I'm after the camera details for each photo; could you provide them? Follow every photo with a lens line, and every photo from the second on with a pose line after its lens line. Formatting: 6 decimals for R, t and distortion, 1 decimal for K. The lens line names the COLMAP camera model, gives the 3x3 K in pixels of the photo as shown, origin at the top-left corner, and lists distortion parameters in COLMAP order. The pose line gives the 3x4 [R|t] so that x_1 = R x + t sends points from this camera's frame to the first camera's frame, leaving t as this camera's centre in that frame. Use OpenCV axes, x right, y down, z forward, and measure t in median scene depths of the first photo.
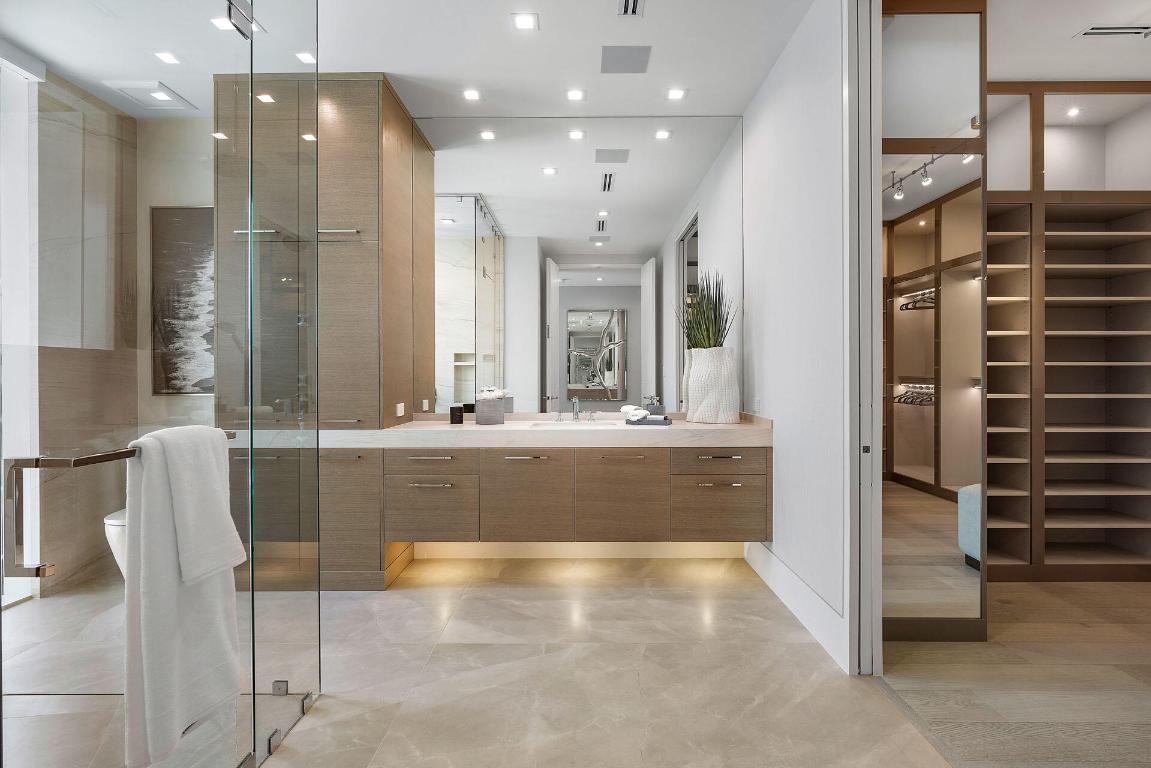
lens RADIAL K [[555.4, 0, 575.5], [0, 555.4, 384.0], [0, 0, 1]] dist [-0.000781, 0.000280]
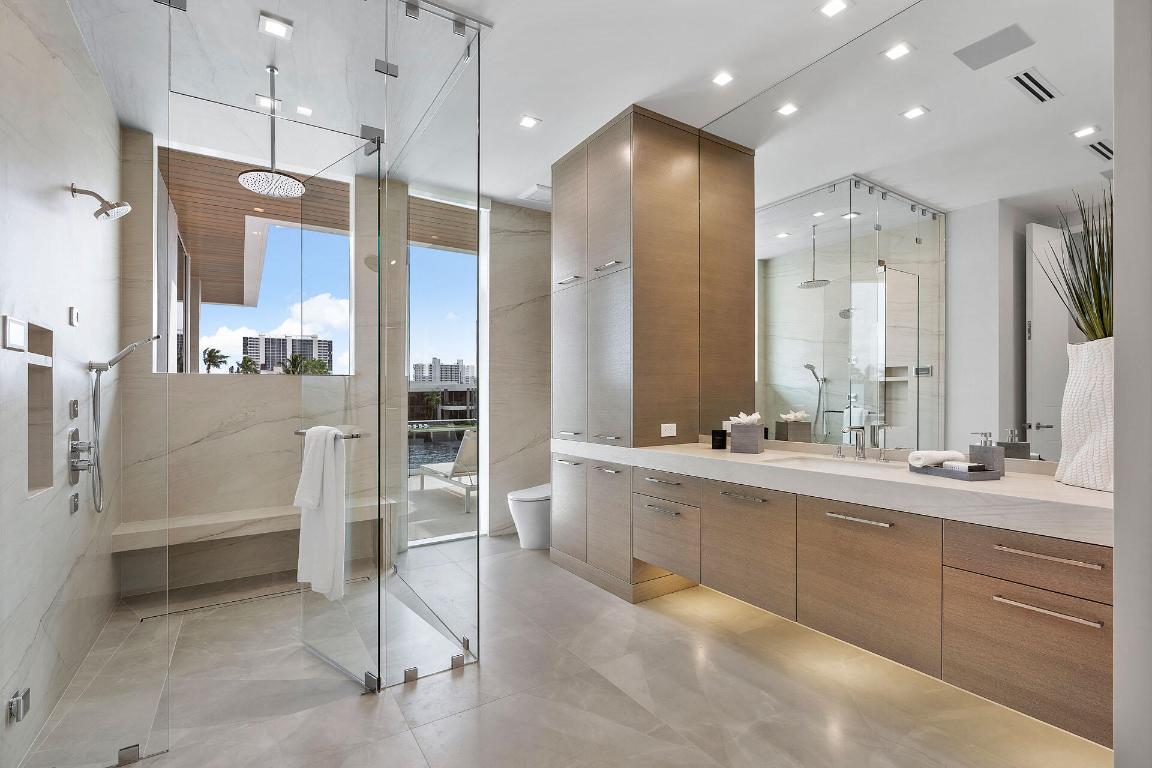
lens RADIAL K [[526.3, 0, 578.2], [0, 526.3, 400.9], [0, 0, 1]] dist [0.000139, 0.000185]
pose [[0.552269, 0.006244, -0.833643, 0.363621], [-0.005904, 0.999976, 0.003579, -0.008308], [0.833645, 0.002946, 0.552293, 0.324090]]
